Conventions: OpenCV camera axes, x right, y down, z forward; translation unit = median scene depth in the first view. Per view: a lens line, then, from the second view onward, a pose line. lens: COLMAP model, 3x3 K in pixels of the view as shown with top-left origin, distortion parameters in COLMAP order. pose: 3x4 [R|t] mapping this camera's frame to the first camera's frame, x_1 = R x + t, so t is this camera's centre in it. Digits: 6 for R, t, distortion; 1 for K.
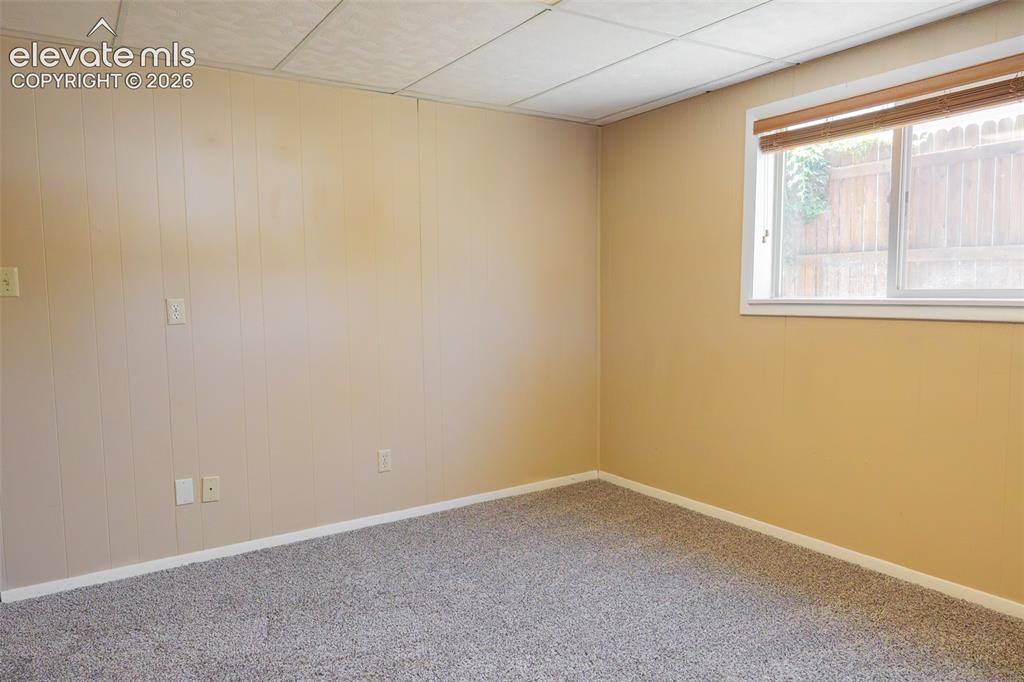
lens RADIAL K [[666.7, 0, 505.6], [0, 666.7, 348.7], [0, 0, 1]] dist [-0.000561, 0.004763]
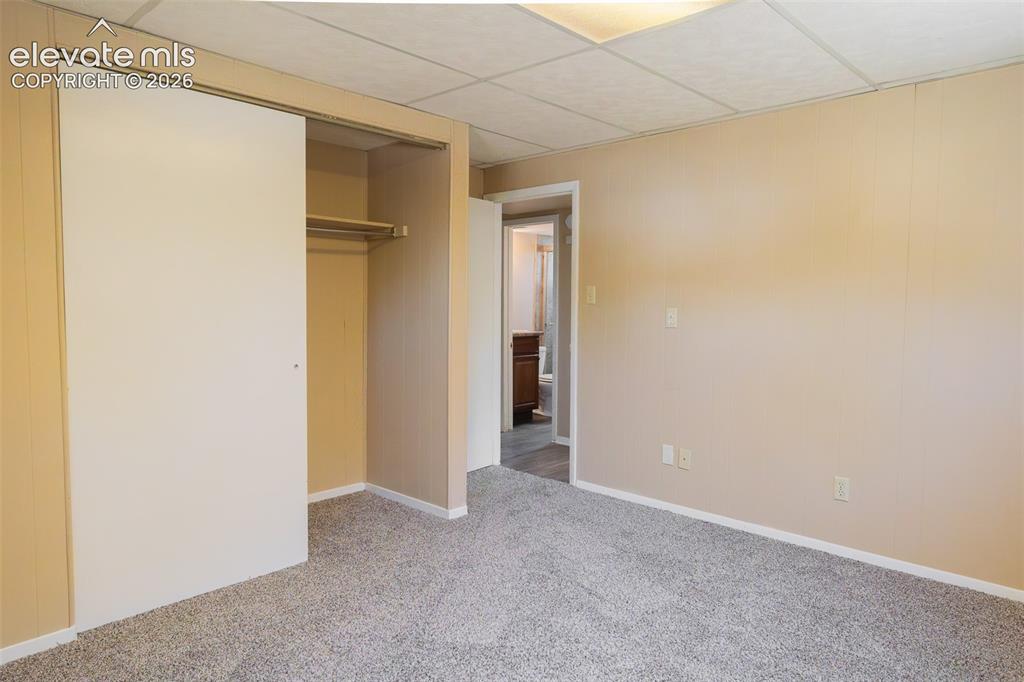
lens RADIAL K [[666.7, 0, 542.5], [0, 666.7, 355.6], [0, 0, 1]] dist [-0.000561, 0.004763]
pose [[0.250836, 0.099290, -0.962924, 0.707082], [-0.096301, 0.992351, 0.077239, -0.058816], [0.963228, 0.073356, 0.258480, 0.406097]]
